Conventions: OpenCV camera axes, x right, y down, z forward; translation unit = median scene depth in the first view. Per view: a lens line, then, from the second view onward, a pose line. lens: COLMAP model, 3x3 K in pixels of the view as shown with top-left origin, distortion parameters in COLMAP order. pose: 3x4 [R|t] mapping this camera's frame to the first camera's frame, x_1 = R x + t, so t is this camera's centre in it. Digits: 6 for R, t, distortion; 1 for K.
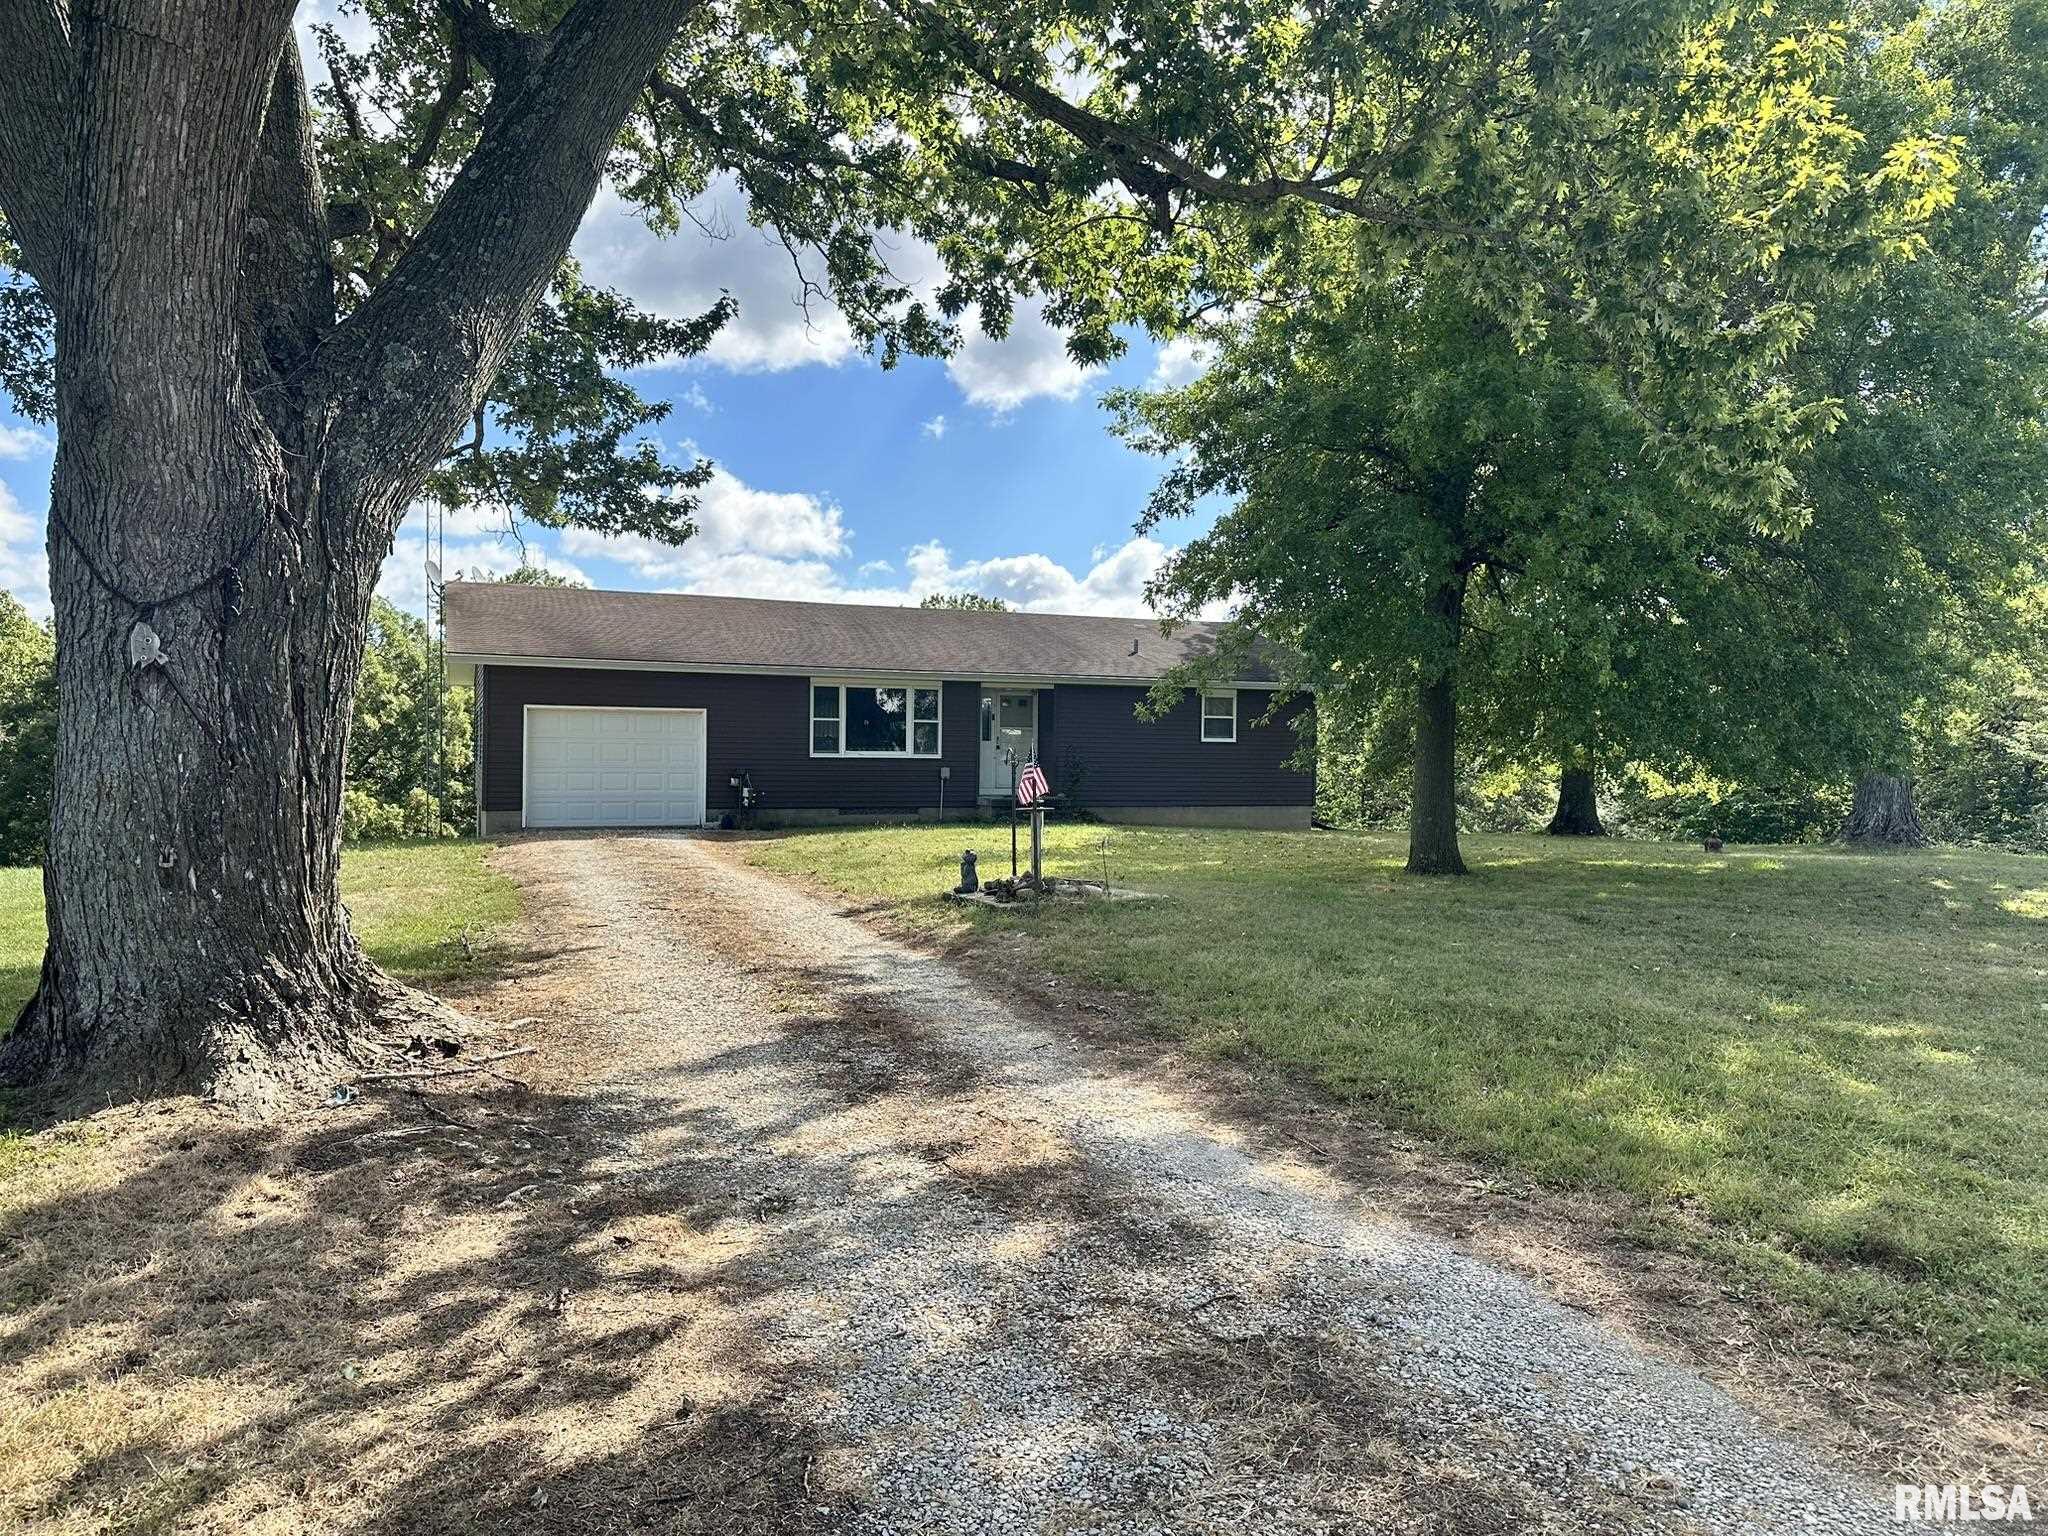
lens RADIAL K [[1441.3, 0, 1024.0], [0, 1441.3, 768.0], [0, 0, 1]] dist [0.134723, -0.178479]
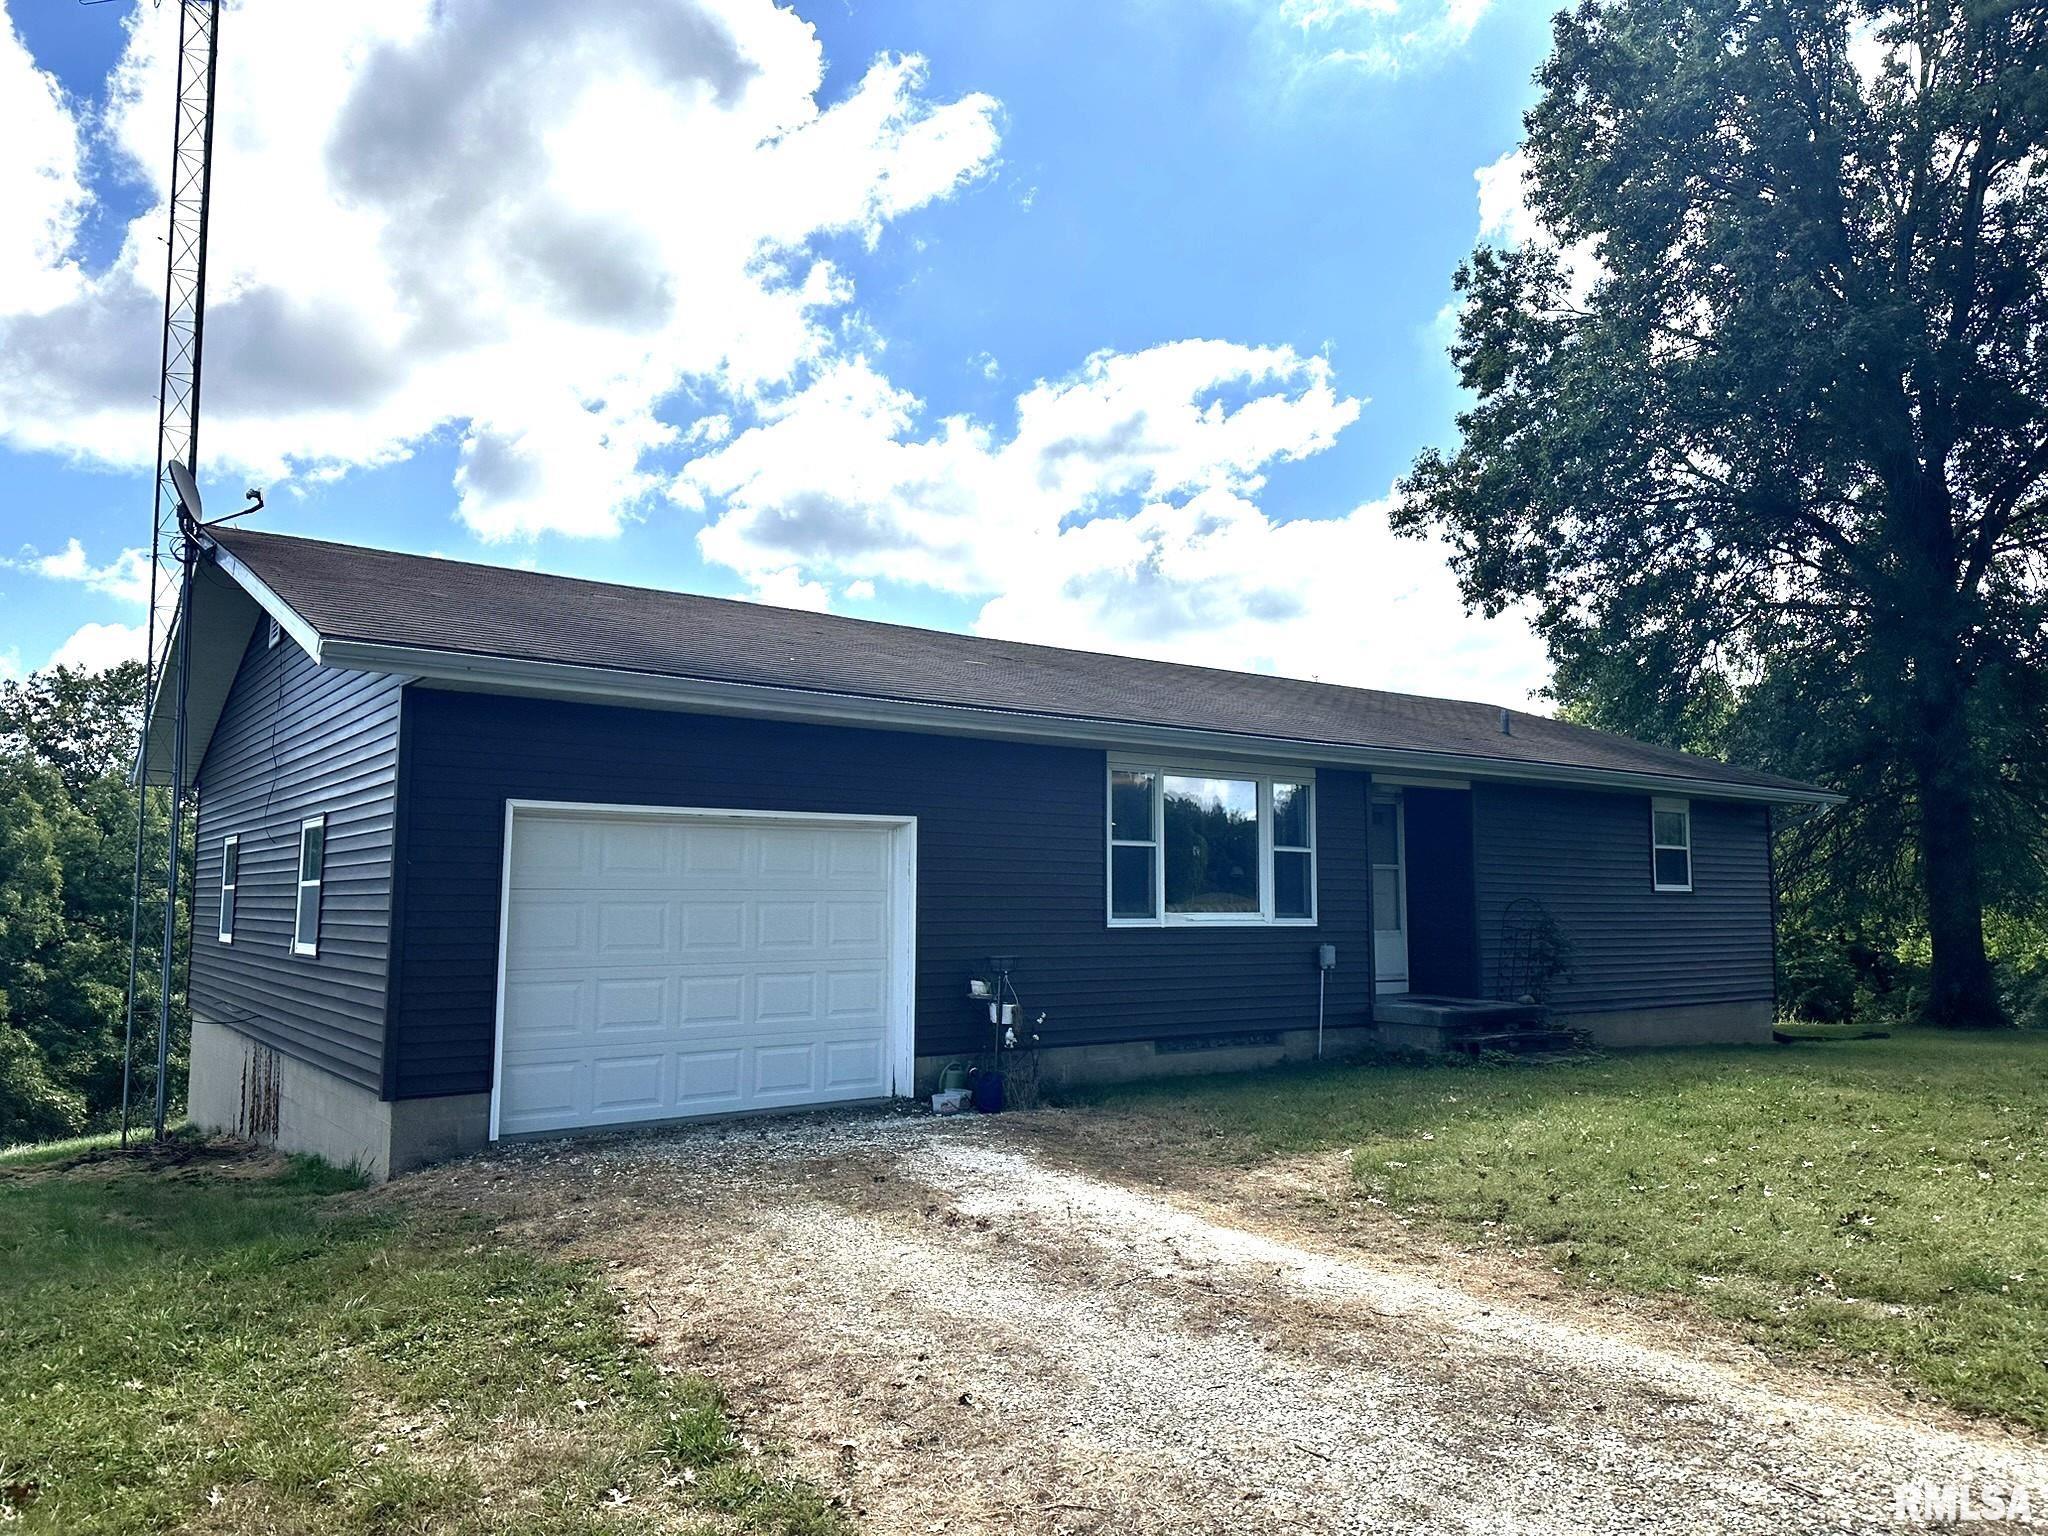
lens RADIAL K [[1441.3, 0, 1024.0], [0, 1441.3, 768.0], [0, 0, 1]] dist [0.134723, -0.178479]
pose [[0.968418, 0.015161, 0.248871, -0.279303], [0.010667, 0.994716, -0.102105, -0.010954], [-0.249104, 0.101535, 0.963140, 0.555260]]
